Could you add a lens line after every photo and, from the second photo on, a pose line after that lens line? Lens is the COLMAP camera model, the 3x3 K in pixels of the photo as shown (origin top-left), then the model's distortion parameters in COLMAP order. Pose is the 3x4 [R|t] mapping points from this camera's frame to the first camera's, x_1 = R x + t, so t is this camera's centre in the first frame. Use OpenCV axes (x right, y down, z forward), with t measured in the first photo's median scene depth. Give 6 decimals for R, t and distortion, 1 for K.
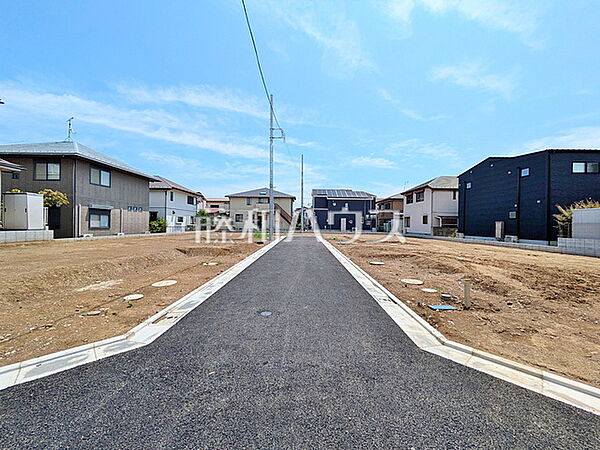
lens RADIAL K [[237.0, 0, 300.0], [0, 237.0, 225.0], [0, 0, 1]] dist [0.002808, 0.000618]
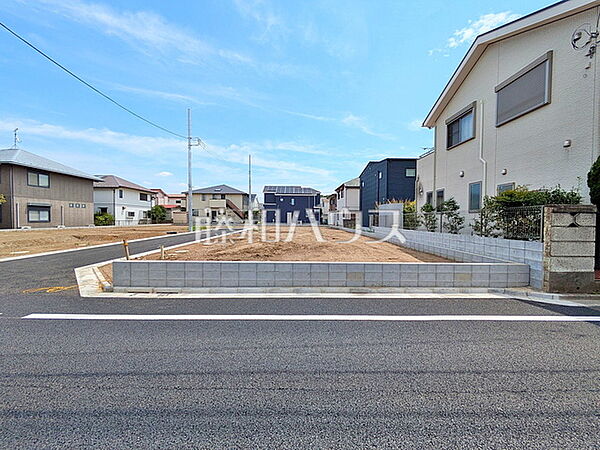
lens RADIAL K [[237.0, 0, 300.0], [0, 237.0, 225.0], [0, 0, 1]] dist [0.002808, 0.000618]
pose [[0.999919, -0.005323, 0.011519, 0.387512], [0.005040, 0.999687, 0.024513, 0.006363], [-0.011646, -0.024453, 0.999633, -0.193048]]
